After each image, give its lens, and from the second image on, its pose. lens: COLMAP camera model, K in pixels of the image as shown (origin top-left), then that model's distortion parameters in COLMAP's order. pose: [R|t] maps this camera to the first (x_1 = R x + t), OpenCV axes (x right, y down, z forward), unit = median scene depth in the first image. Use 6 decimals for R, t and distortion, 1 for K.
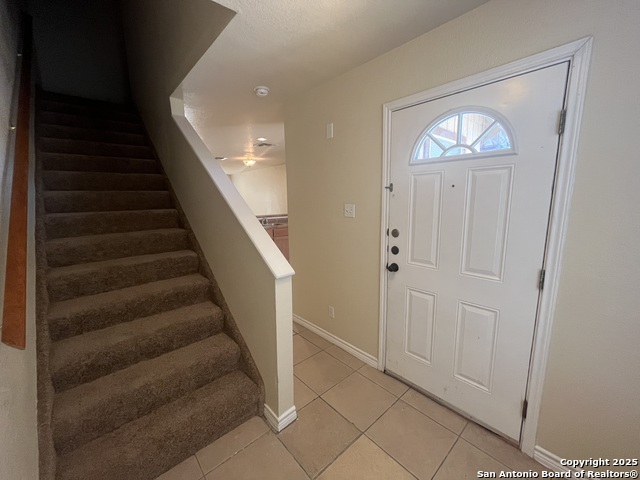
lens RADIAL K [[259.3, 0, 318.9], [0, 259.3, 242.5], [0, 0, 1]] dist [0.001370, 0.000306]
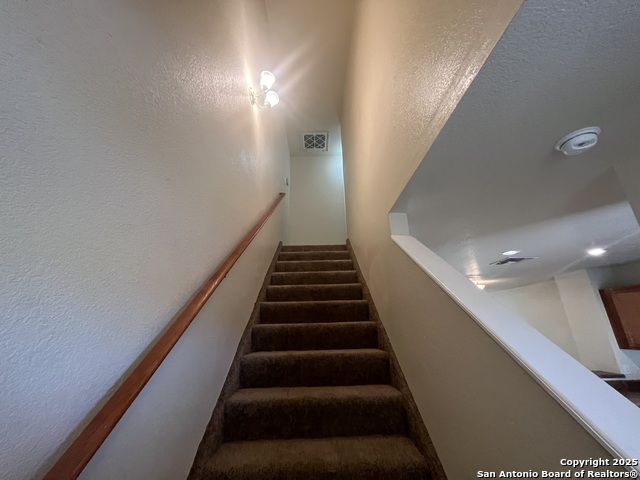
lens RADIAL K [[259.3, 0, 318.9], [0, 259.3, 242.5], [0, 0, 1]] dist [0.001370, 0.000306]
pose [[0.749942, -0.206073, -0.628587, -0.152775], [-0.103549, 0.901954, -0.419232, -0.093481], [0.653349, 0.379489, 0.655075, 0.234642]]
